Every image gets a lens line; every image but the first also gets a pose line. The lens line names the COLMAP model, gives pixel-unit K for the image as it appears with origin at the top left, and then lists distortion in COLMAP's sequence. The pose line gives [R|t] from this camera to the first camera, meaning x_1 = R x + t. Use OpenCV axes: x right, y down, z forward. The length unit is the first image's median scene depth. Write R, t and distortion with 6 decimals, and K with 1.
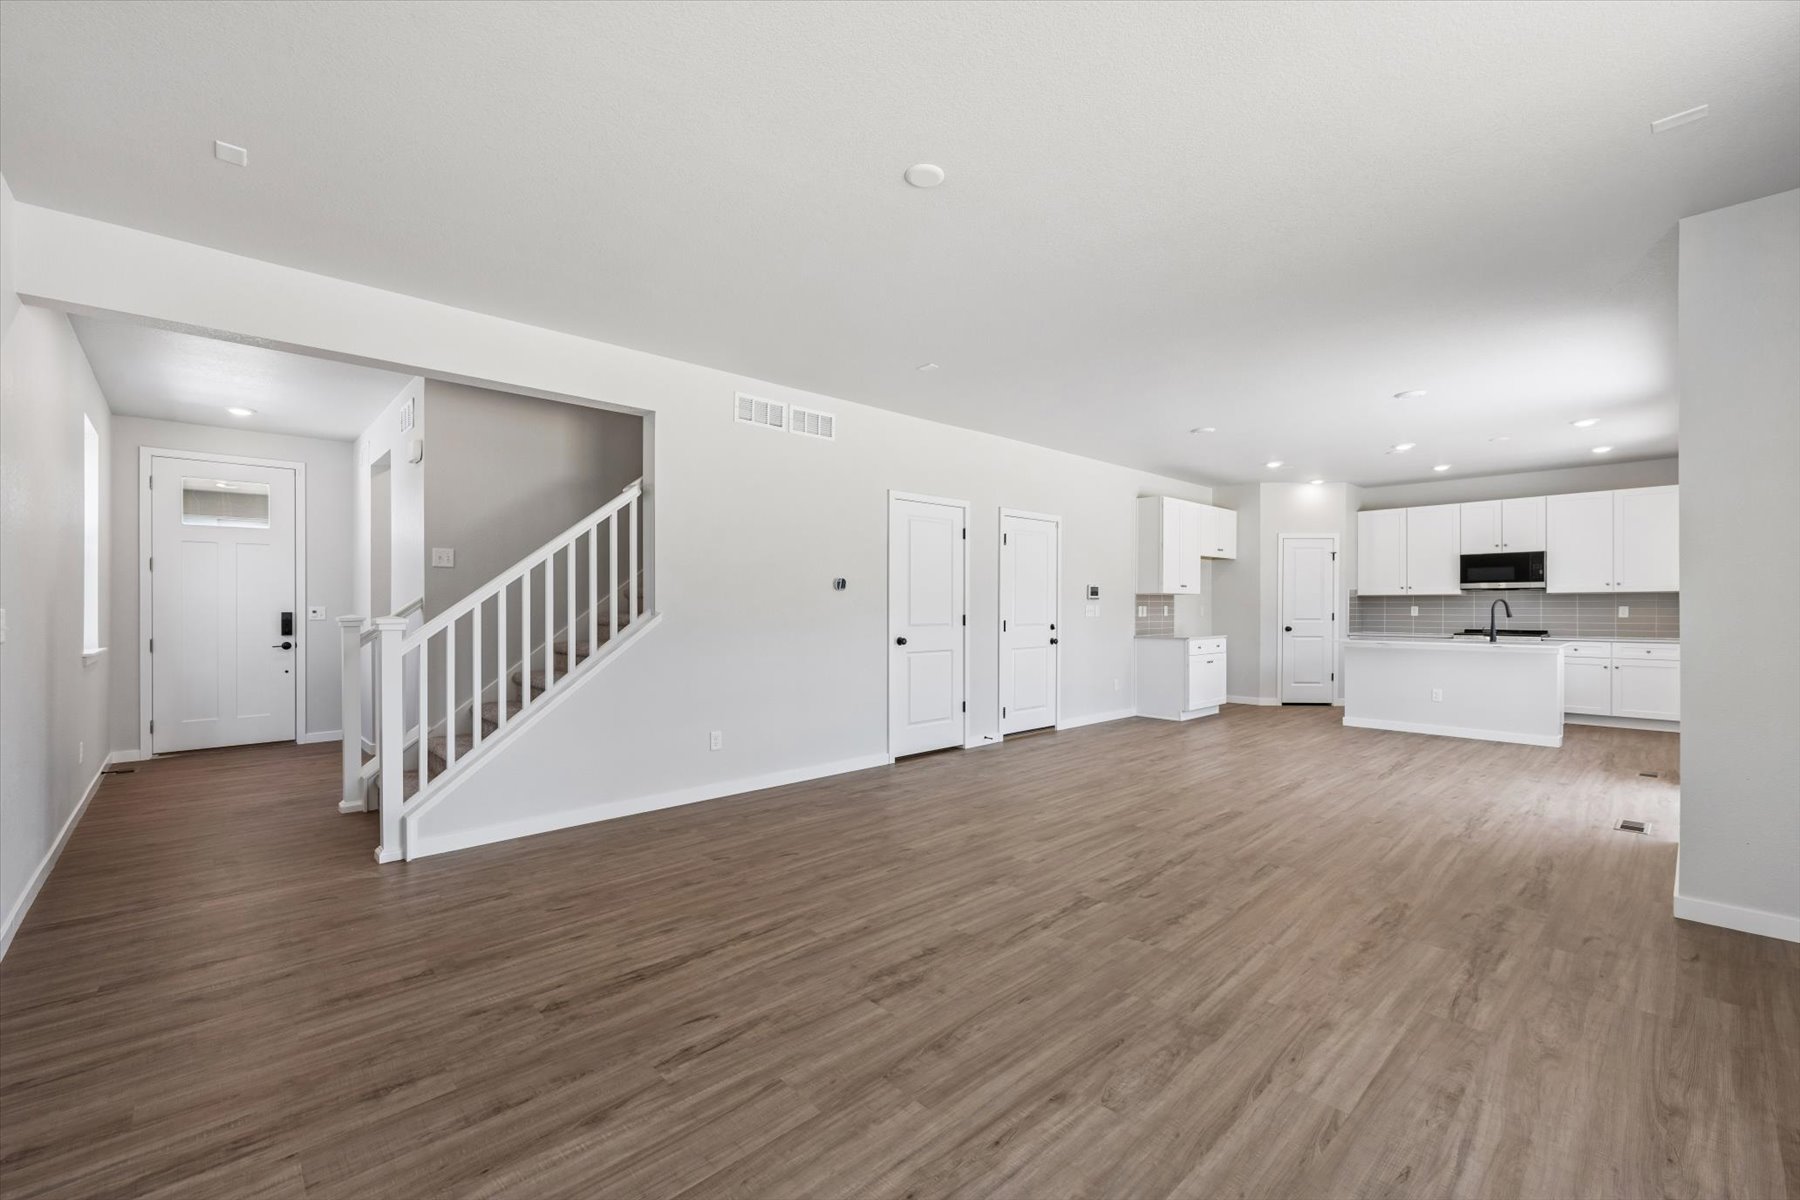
lens RADIAL K [[748.4, 0, 896.7], [0, 748.4, 611.8], [0, 0, 1]] dist [0.000429, -0.000087]
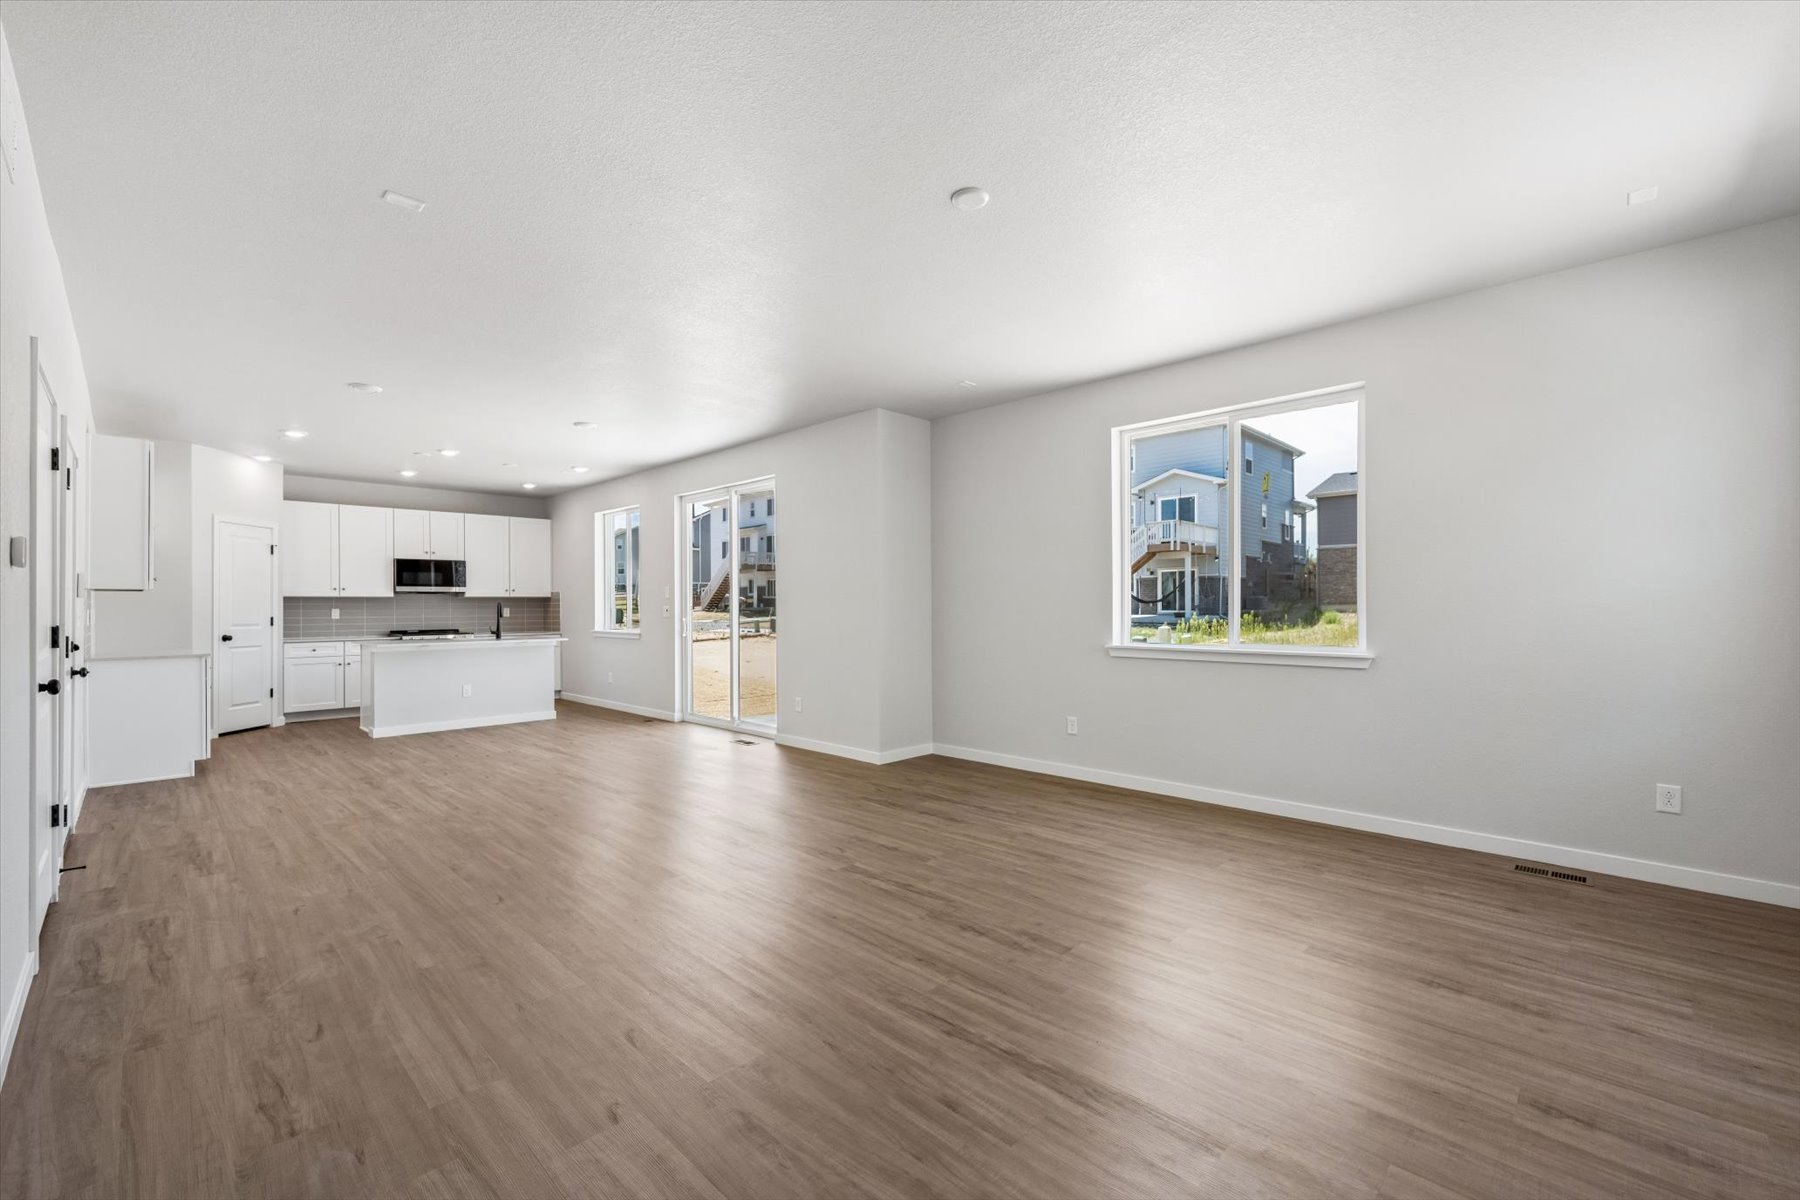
lens RADIAL K [[755.1, 0, 900.0], [0, 755.1, 600.0], [0, 0, 1]] dist [0.001608, -0.000136]
pose [[-0.047913, 0.008770, 0.998813, -0.342438], [0.012773, 0.999885, -0.008166, -0.001538], [-0.998770, 0.012366, -0.048020, 0.381665]]
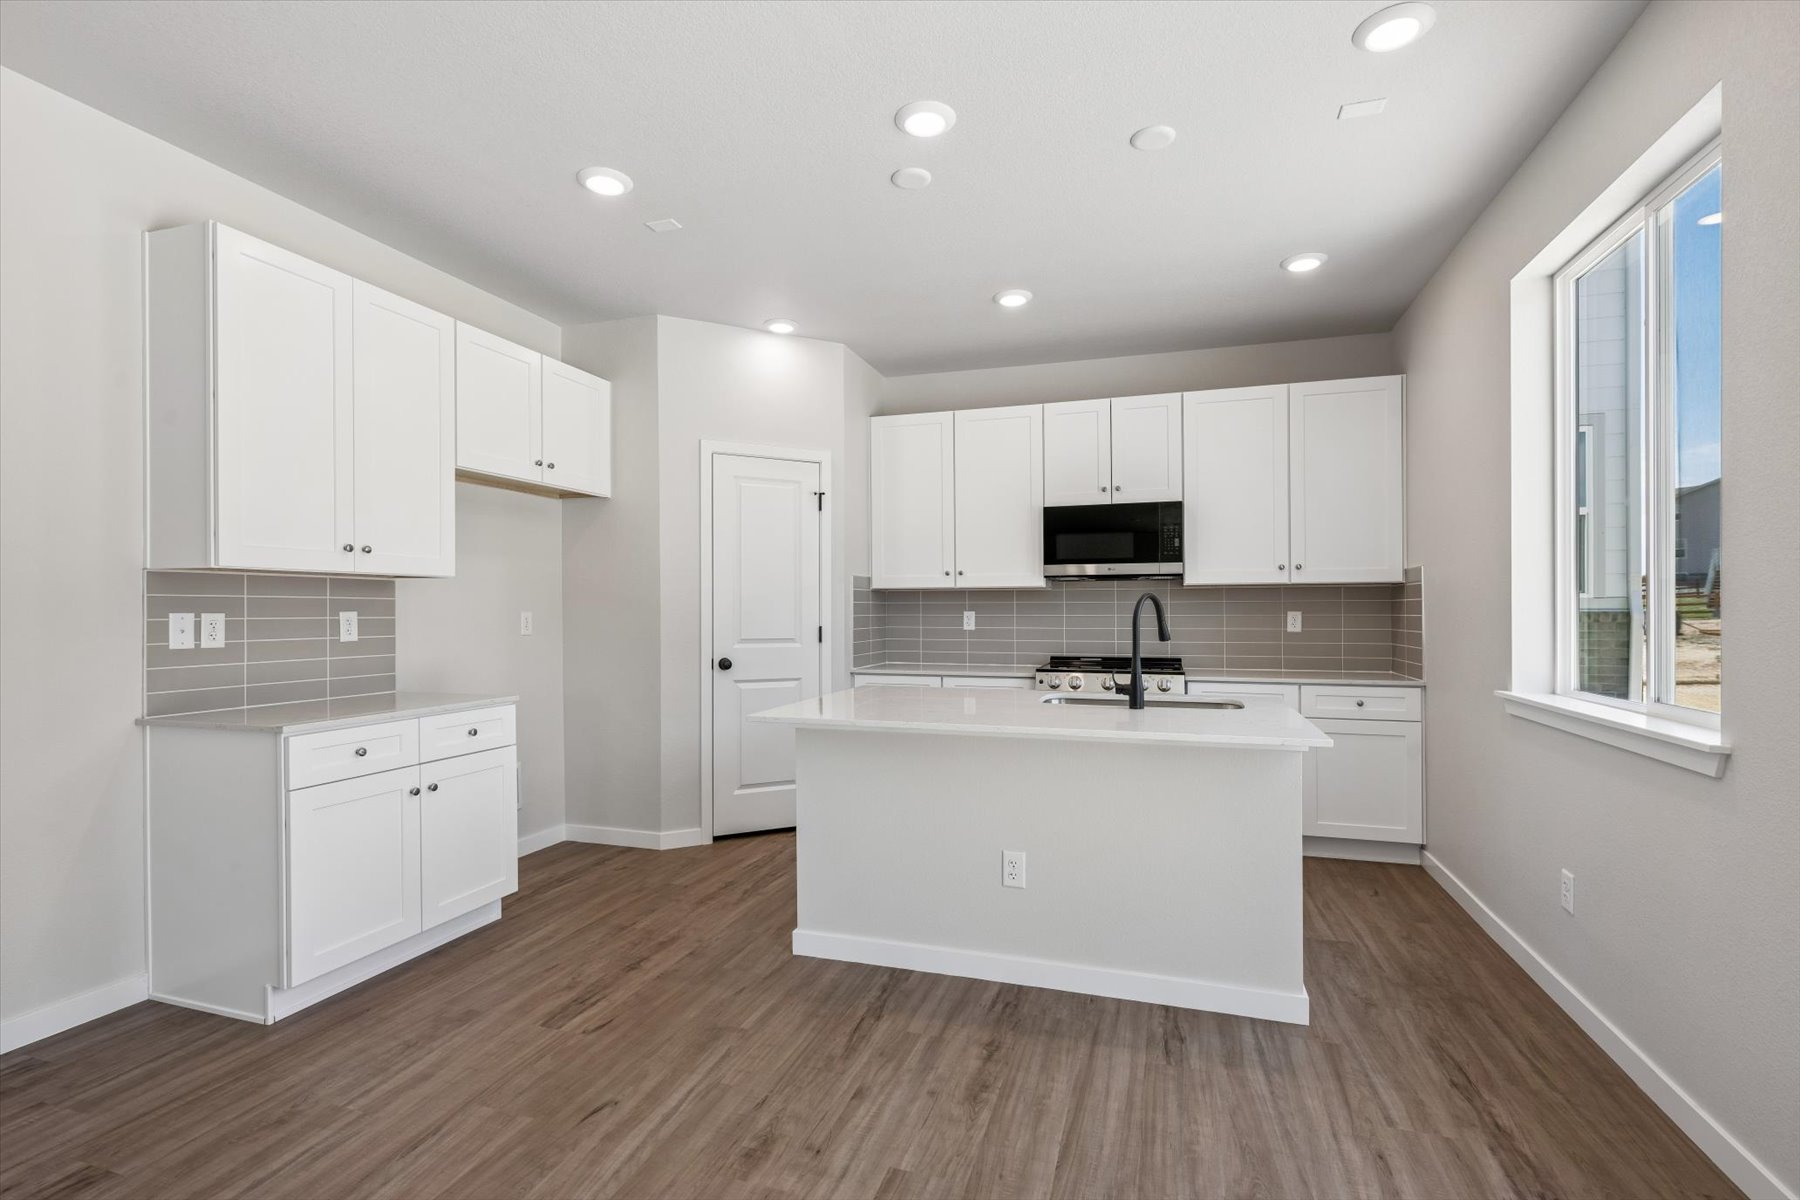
lens RADIAL K [[831.6, 0, 899.9], [0, 831.6, 607.7], [0, 0, 1]] dist [-0.001476, -0.000071]
pose [[0.872897, 0.000245, 0.487904, 0.430944], [0.004437, 0.999955, -0.008441, -0.005800], [-0.487884, 0.009533, 0.872857, 0.608334]]
